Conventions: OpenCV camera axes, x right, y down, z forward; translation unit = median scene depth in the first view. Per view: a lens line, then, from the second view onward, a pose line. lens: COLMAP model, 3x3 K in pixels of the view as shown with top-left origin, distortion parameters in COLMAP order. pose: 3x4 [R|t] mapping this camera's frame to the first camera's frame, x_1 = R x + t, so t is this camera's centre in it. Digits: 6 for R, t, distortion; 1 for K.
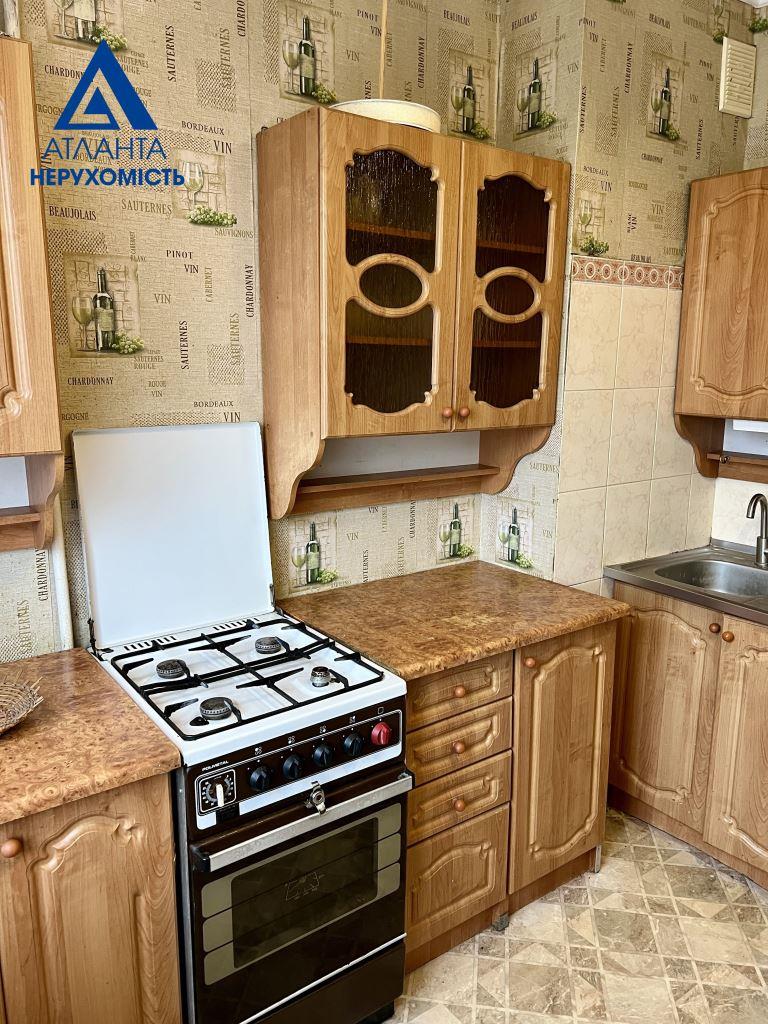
lens RADIAL K [[768.7, 0, 386.3], [0, 768.7, 510.0], [0, 0, 1]] dist [0.074542, -0.085136]
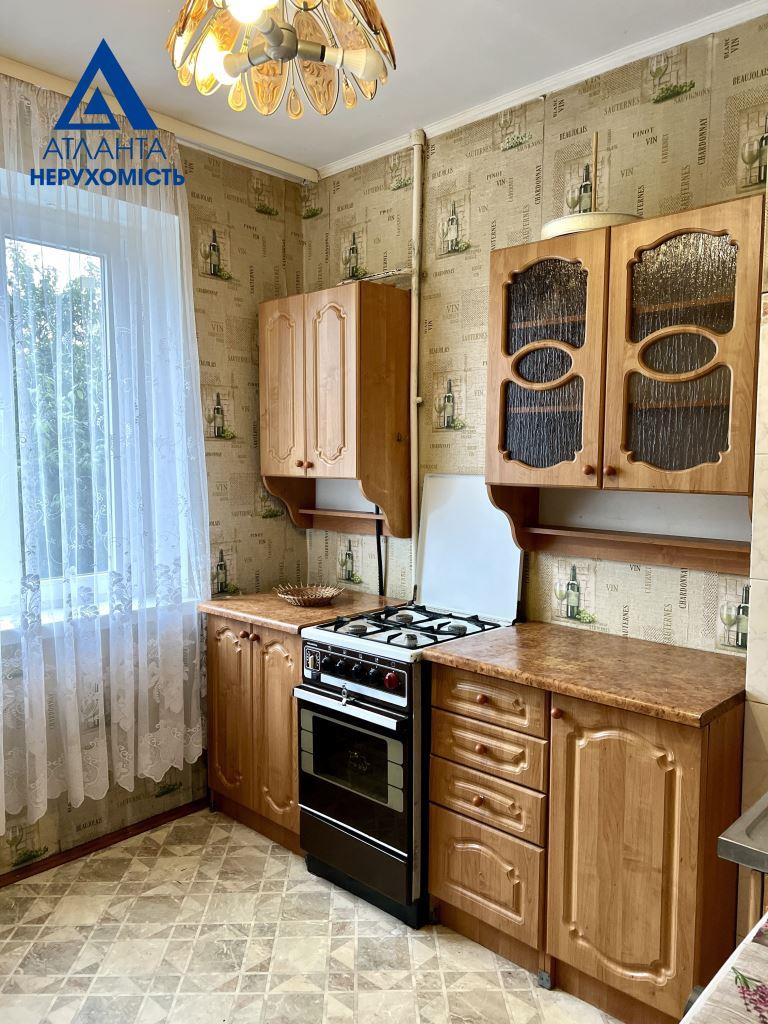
lens RADIAL K [[768.7, 0, 368.0], [0, 768.7, 508.9], [0, 0, 1]] dist [0.074542, -0.085136]
pose [[0.168707, 0.061357, -0.983755, 1.158644], [-0.193273, 0.980745, 0.028025, -0.046431], [0.966532, 0.185405, 0.177317, 0.548596]]
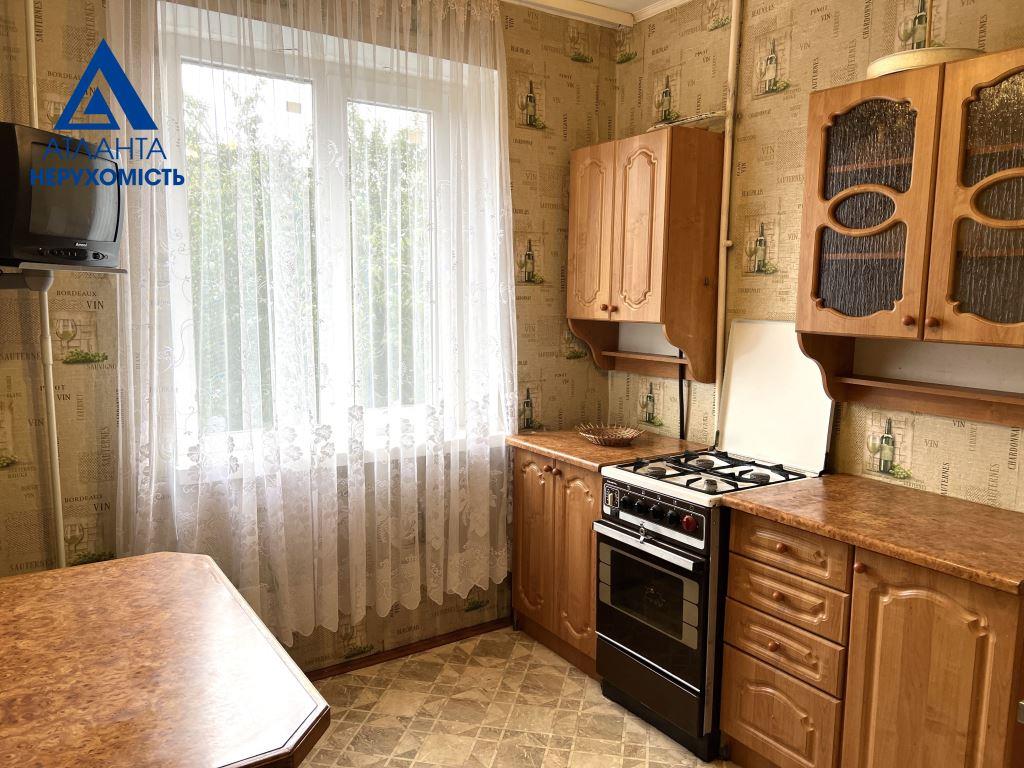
lens RADIAL K [[768.7, 0, 511.7], [0, 768.7, 374.1], [0, 0, 1]] dist [0.074542, -0.085136]
pose [[-0.038921, 0.101889, -0.994034, 1.212582], [-0.207791, 0.972216, 0.107789, -0.062486], [0.977399, 0.210747, -0.016668, 0.540371]]
